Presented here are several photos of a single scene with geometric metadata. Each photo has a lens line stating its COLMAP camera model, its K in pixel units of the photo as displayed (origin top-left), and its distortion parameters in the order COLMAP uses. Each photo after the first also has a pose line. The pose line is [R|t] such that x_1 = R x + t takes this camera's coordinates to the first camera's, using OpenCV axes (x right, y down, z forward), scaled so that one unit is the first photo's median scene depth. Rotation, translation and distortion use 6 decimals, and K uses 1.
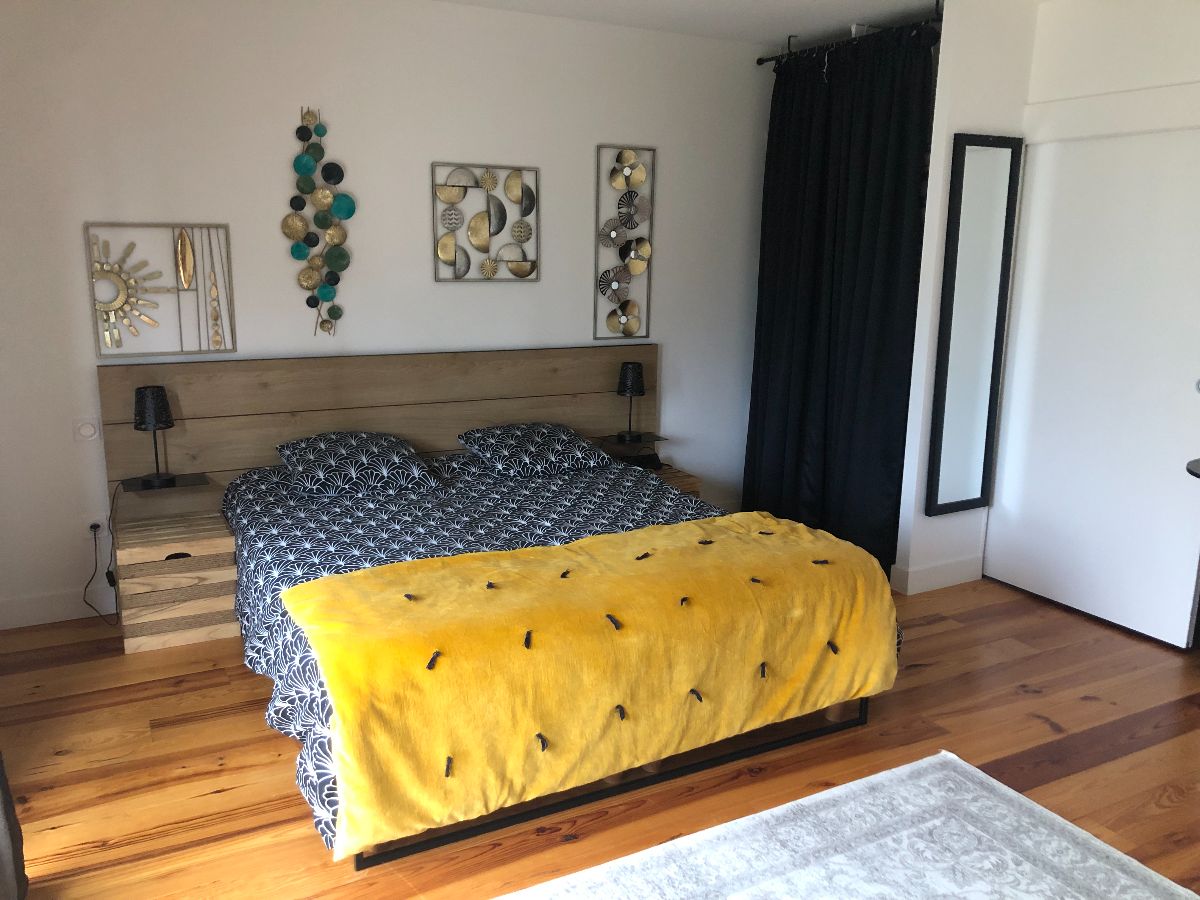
lens RADIAL K [[979.3, 0, 601.0], [0, 979.3, 456.7], [0, 0, 1]] dist [0.035369, -0.042959]
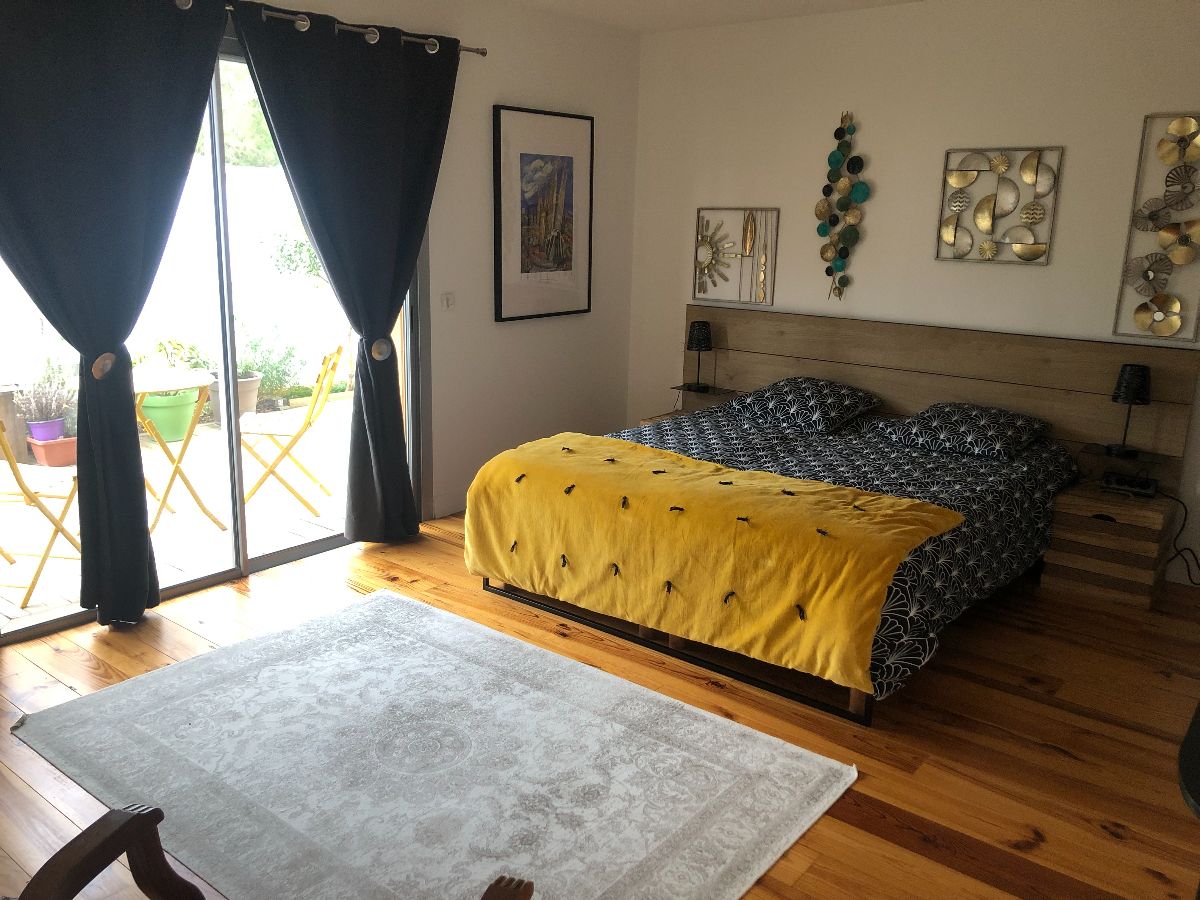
lens RADIAL K [[979.3, 0, 577.7], [0, 979.3, 448.0], [0, 0, 1]] dist [0.035369, -0.042959]
pose [[0.376480, 0.211424, -0.901977, 0.784691], [-0.217954, 0.966496, 0.135575, -0.044879], [0.900421, 0.145548, 0.409948, 0.263935]]
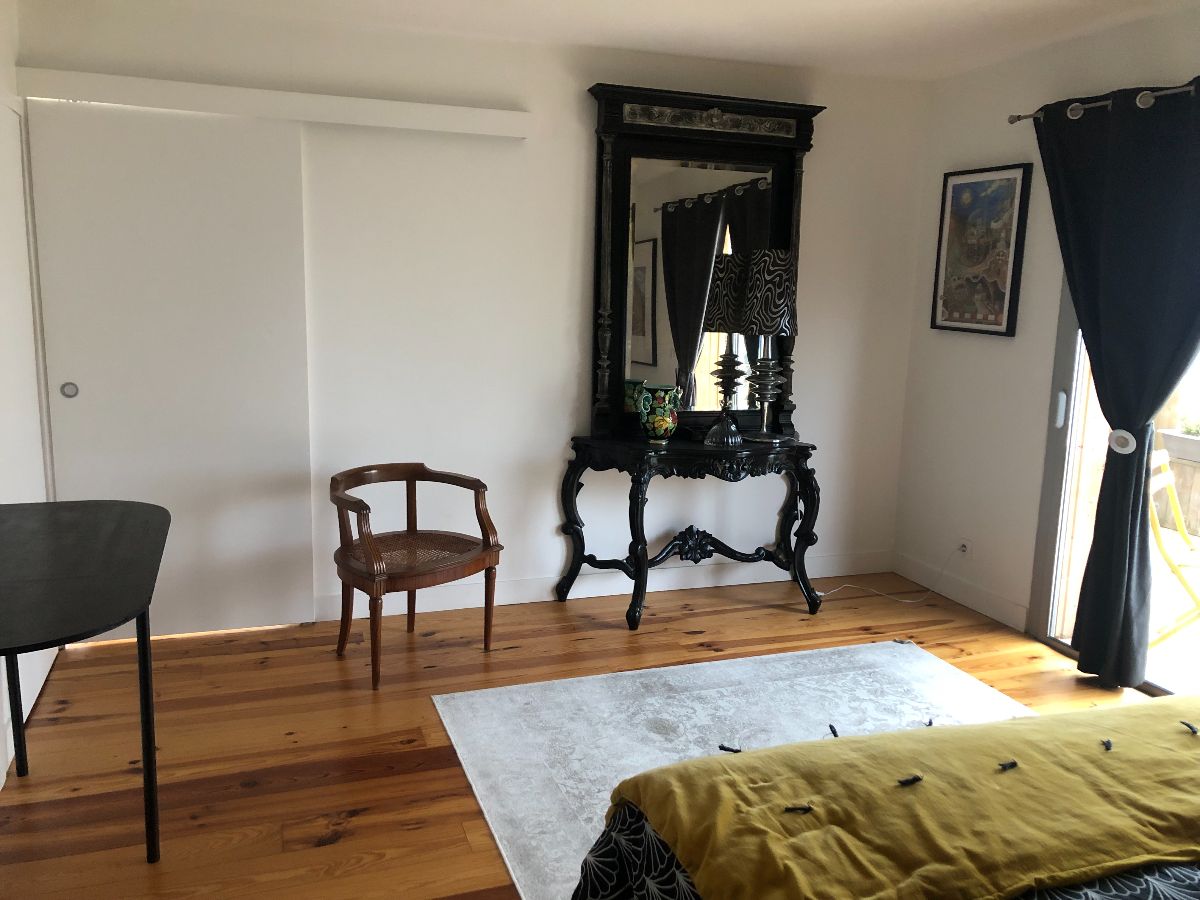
lens RADIAL K [[979.3, 0, 603.5], [0, 979.3, 447.2], [0, 0, 1]] dist [0.035369, -0.042959]
pose [[-0.987758, -0.062622, 0.142872, 0.178161], [-0.003713, 0.925063, 0.379795, -0.256427], [-0.155949, 0.374615, -0.913971, 1.178193]]
